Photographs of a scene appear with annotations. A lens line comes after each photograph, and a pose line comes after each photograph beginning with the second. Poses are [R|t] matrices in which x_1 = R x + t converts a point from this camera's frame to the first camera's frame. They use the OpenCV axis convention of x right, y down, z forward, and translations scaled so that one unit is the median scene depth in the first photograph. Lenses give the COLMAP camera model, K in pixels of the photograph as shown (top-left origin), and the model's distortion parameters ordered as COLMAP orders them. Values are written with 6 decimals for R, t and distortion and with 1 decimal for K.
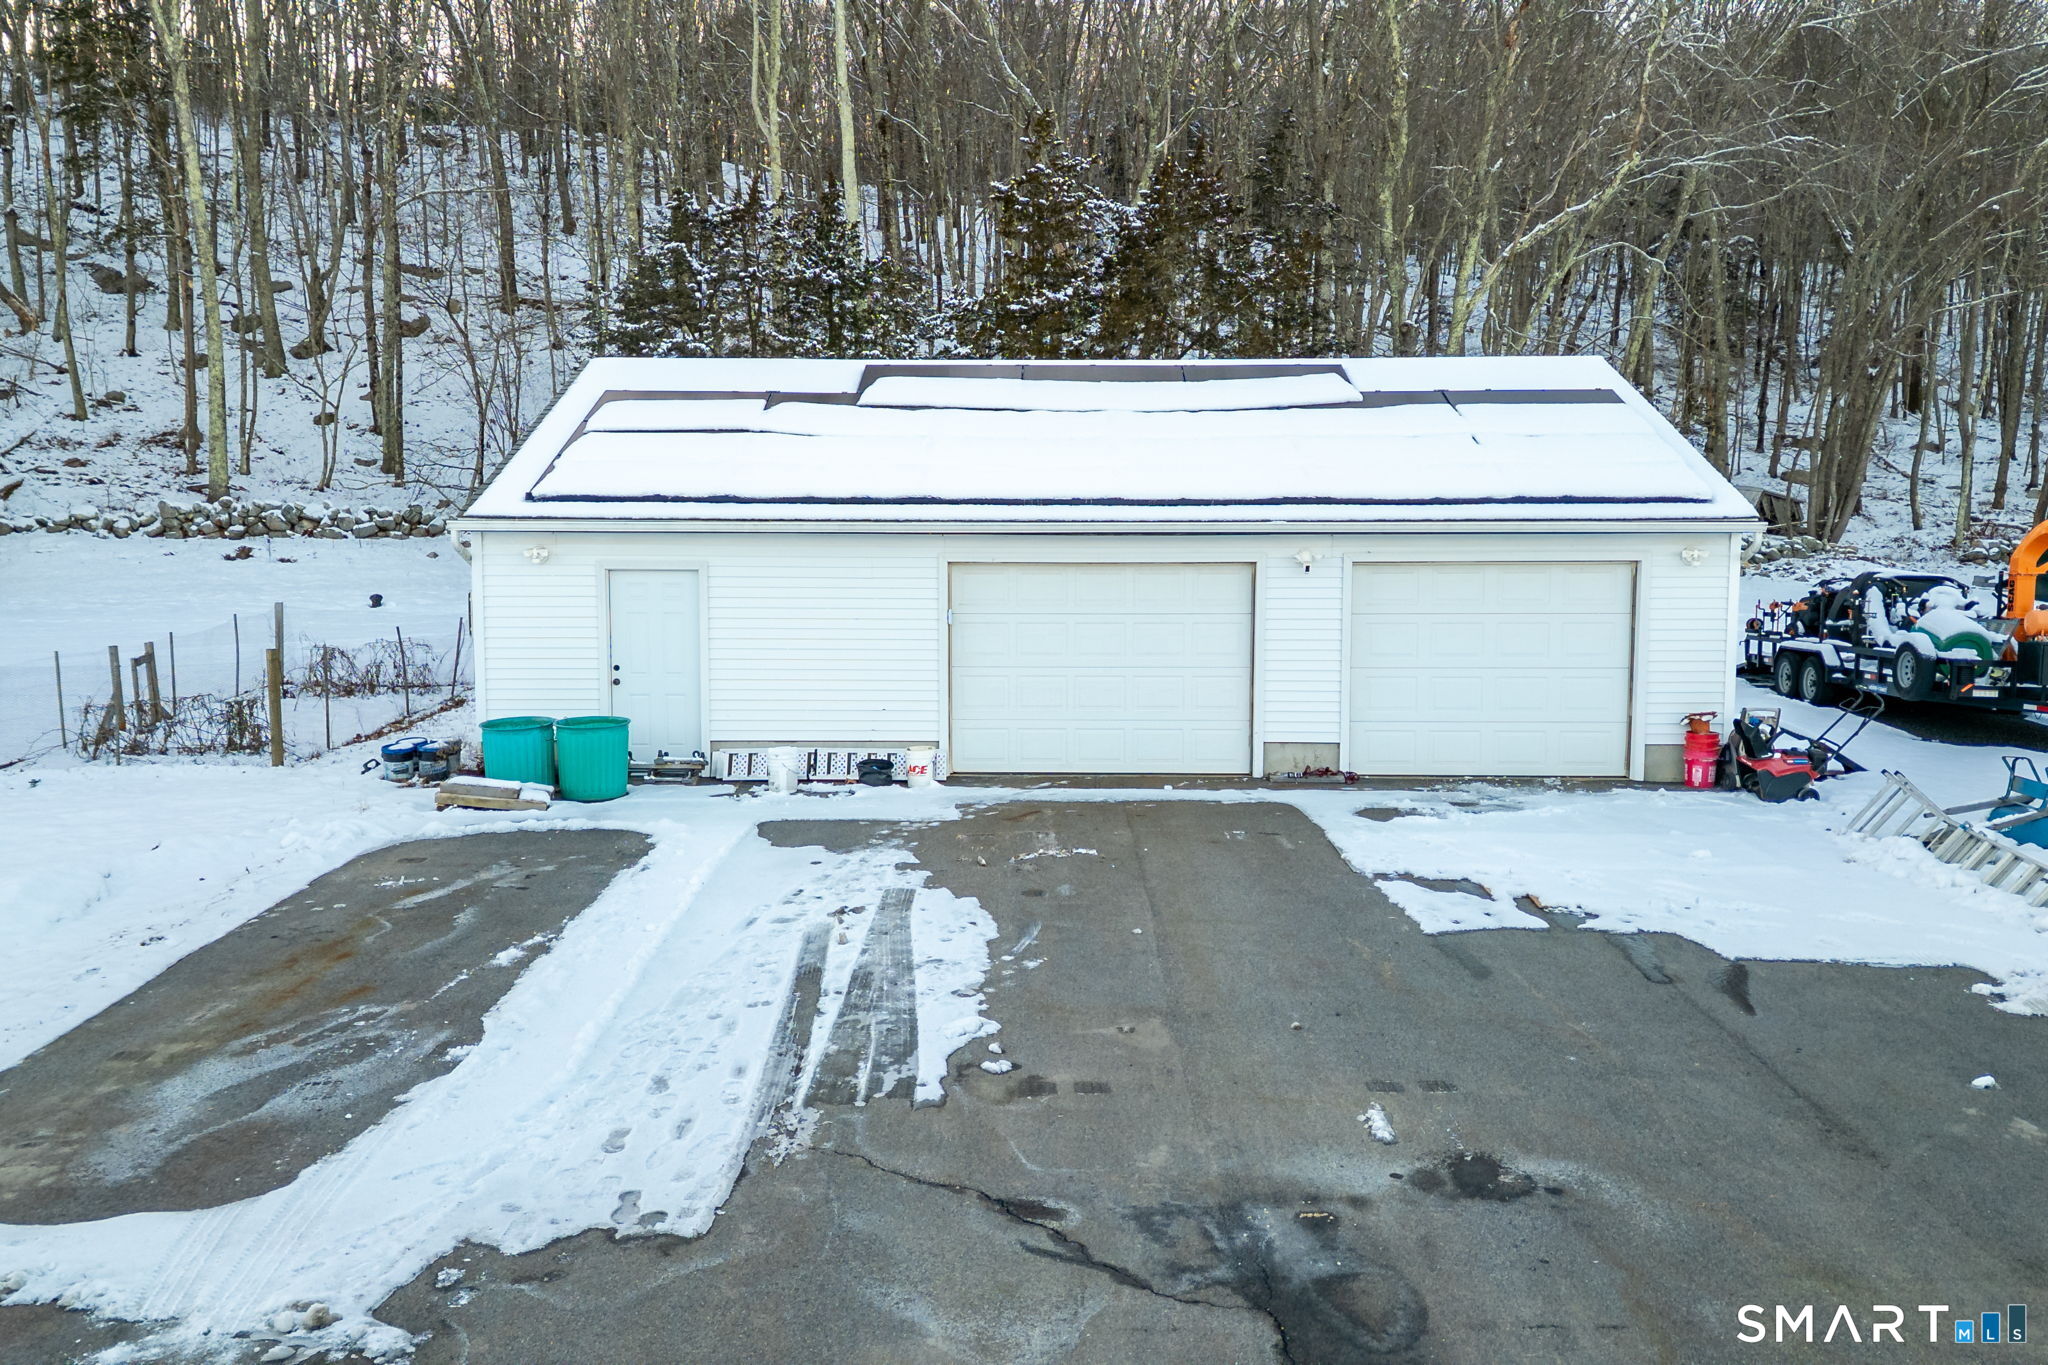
lens RADIAL K [[1523.5, 0, 1021.5], [0, 1523.5, 654.3], [0, 0, 1]] dist [0.037216, -0.000357]
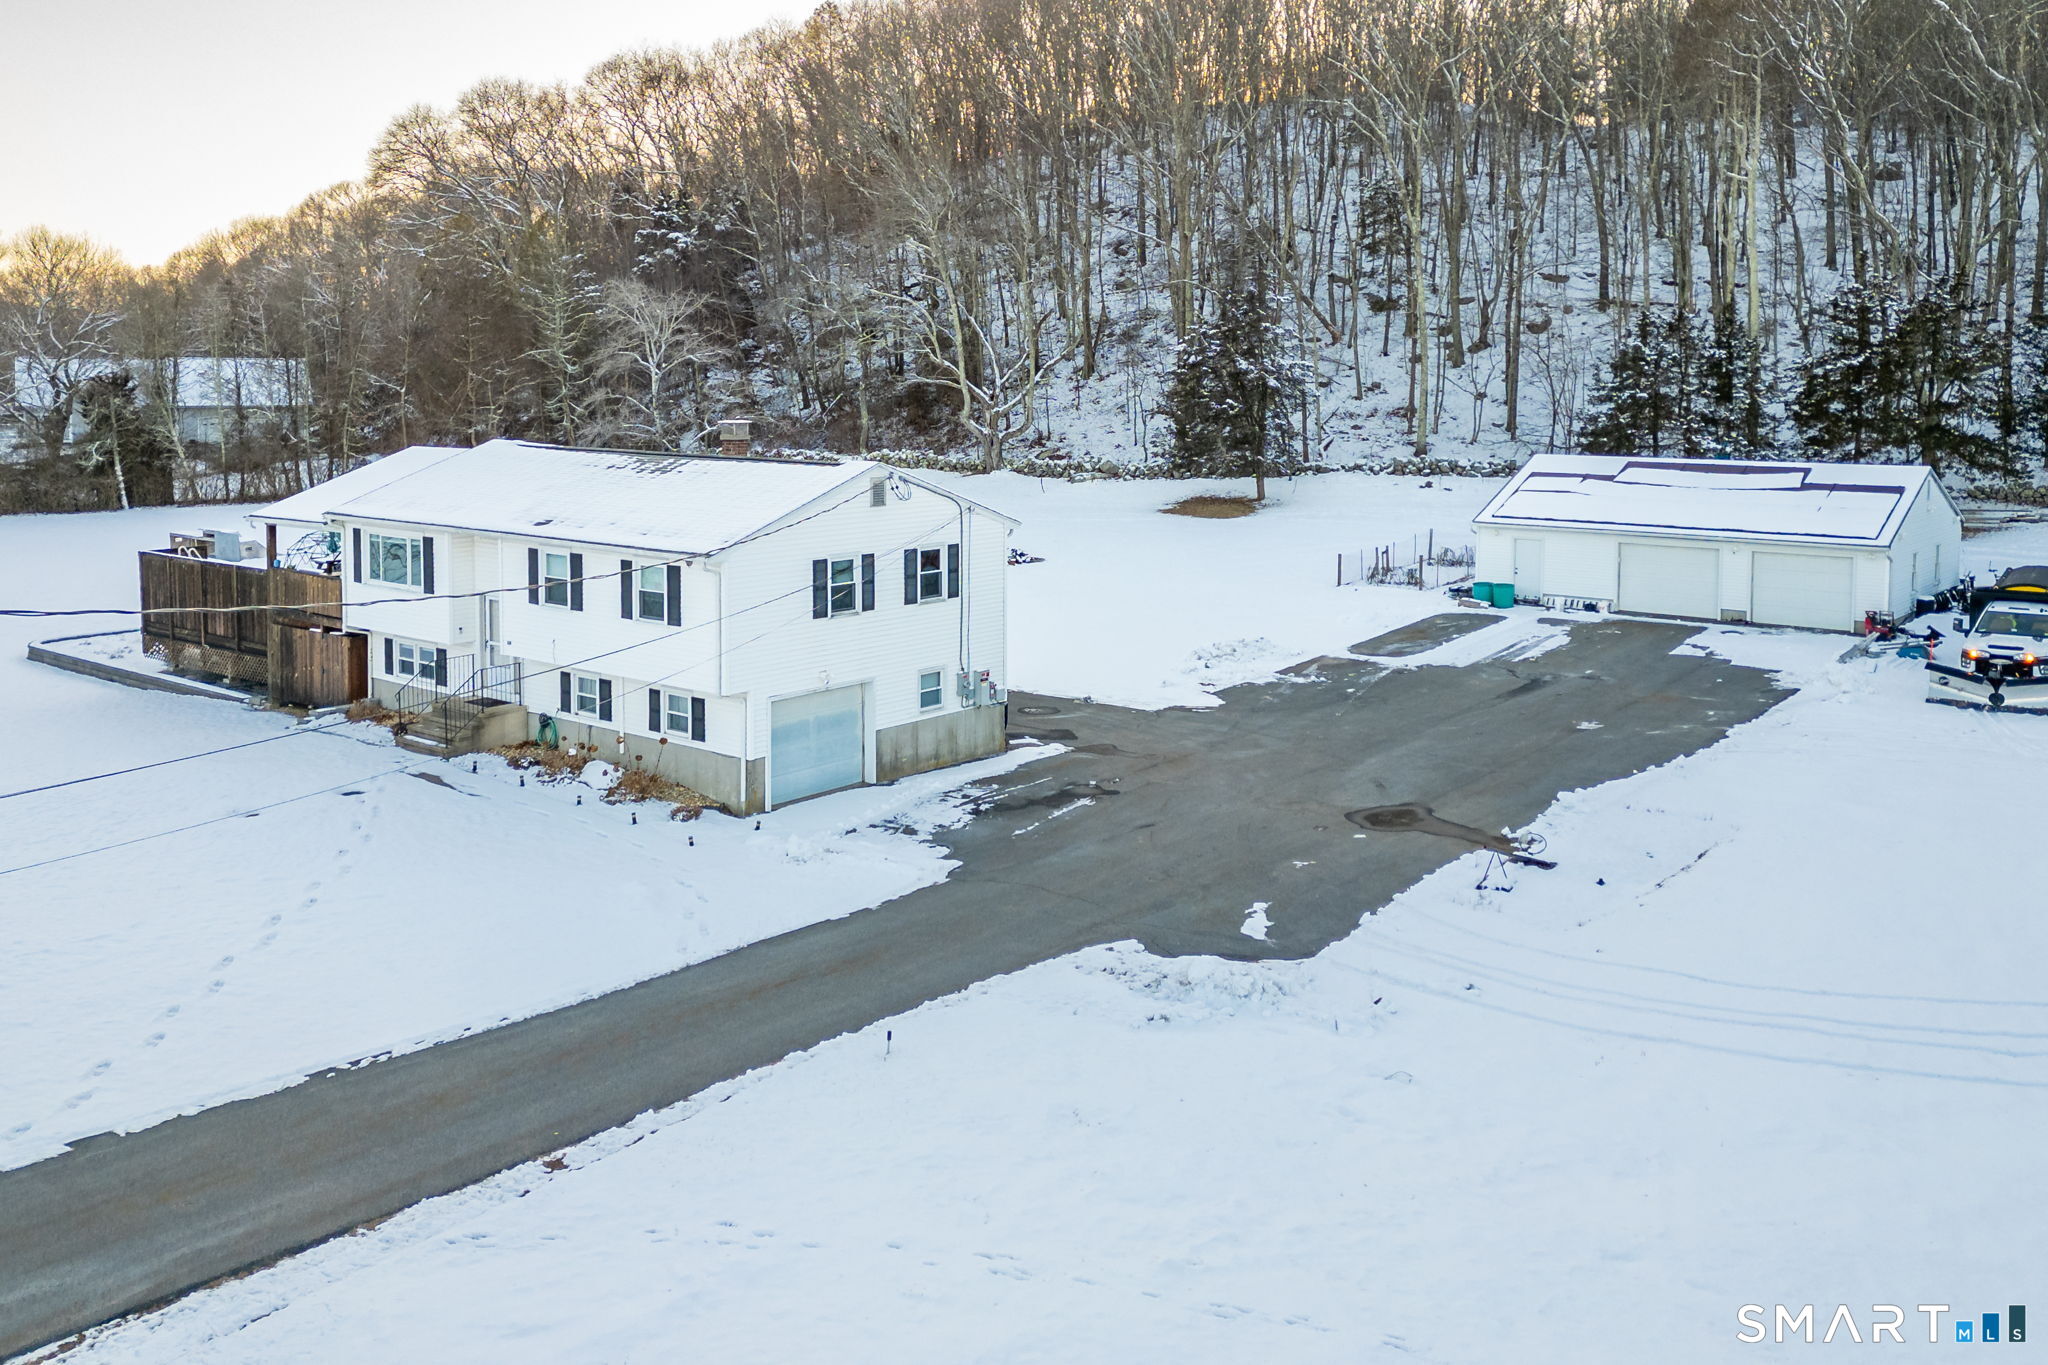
lens RADIAL K [[1675.4, 0, 1018.6], [0, 1675.4, 627.2], [0, 0, 1]] dist [0.107774, -0.130166]
pose [[0.750102, 0.095244, -0.654427, 0.552020], [-0.040231, 0.994314, 0.098597, -0.075675], [0.660097, -0.047629, 0.749669, -1.013530]]
